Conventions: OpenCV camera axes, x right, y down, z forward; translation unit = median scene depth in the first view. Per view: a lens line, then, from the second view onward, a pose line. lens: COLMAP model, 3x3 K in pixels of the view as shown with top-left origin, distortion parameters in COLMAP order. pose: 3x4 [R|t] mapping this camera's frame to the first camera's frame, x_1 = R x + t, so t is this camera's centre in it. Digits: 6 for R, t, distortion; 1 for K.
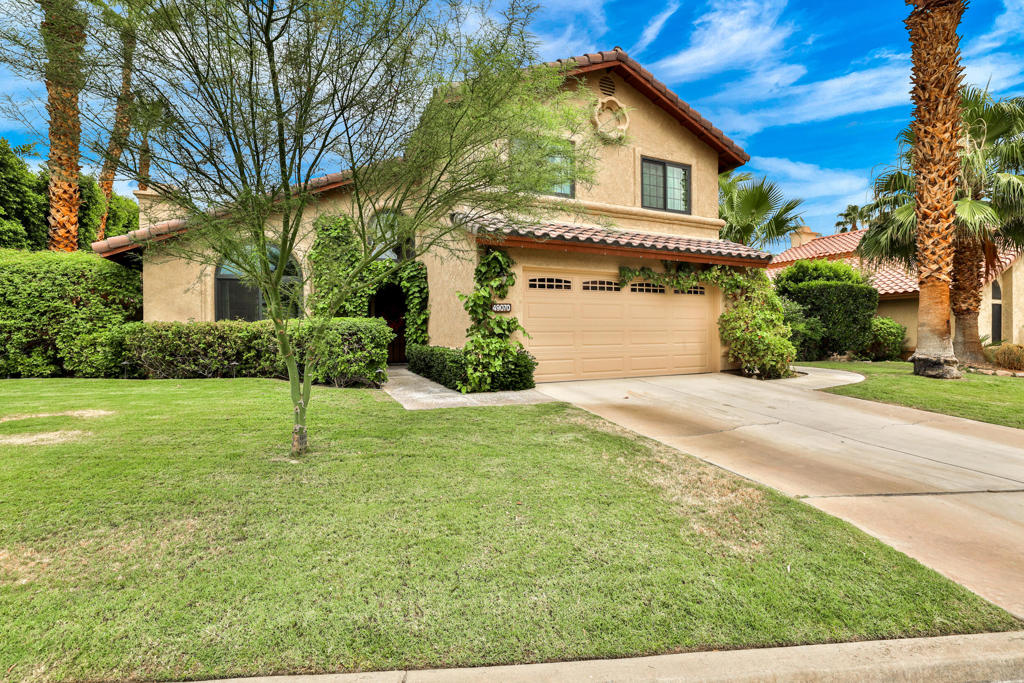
lens RADIAL K [[458.4, 0, 512.4], [0, 458.4, 341.1], [0, 0, 1]] dist [-0.024422, 0.005133]
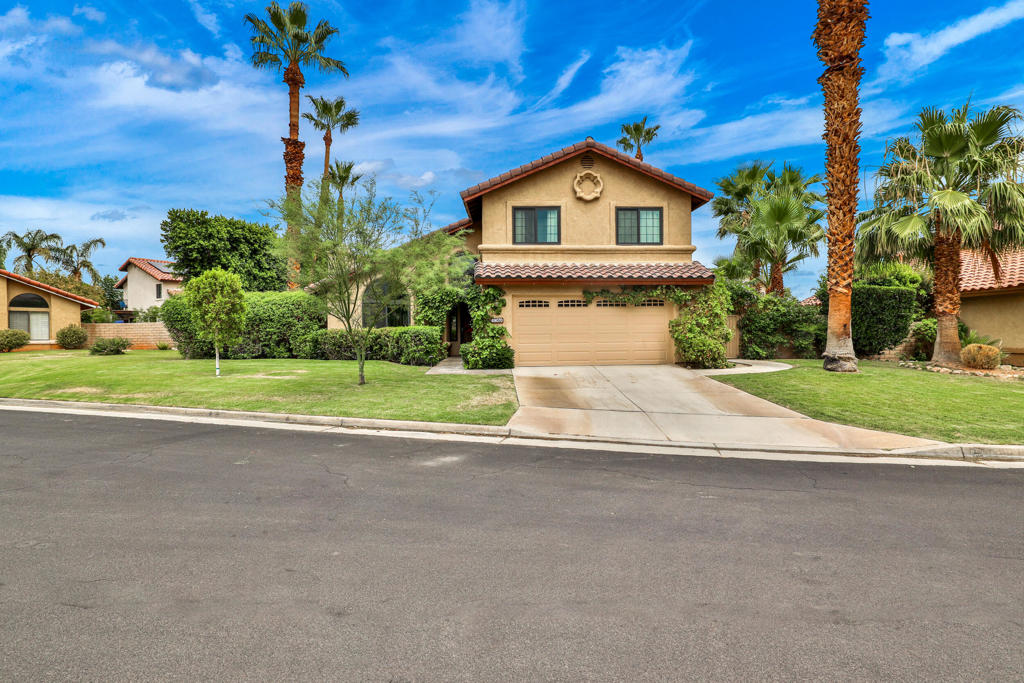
lens RADIAL K [[476.7, 0, 505.1], [0, 476.7, 342.9], [0, 0, 1]] dist [-0.016538, 0.000310]
pose [[0.930933, 0.005336, -0.365151, 0.553871], [-0.002775, 0.999968, 0.007537, -0.002979], [0.365180, -0.006003, 0.930918, -0.526136]]
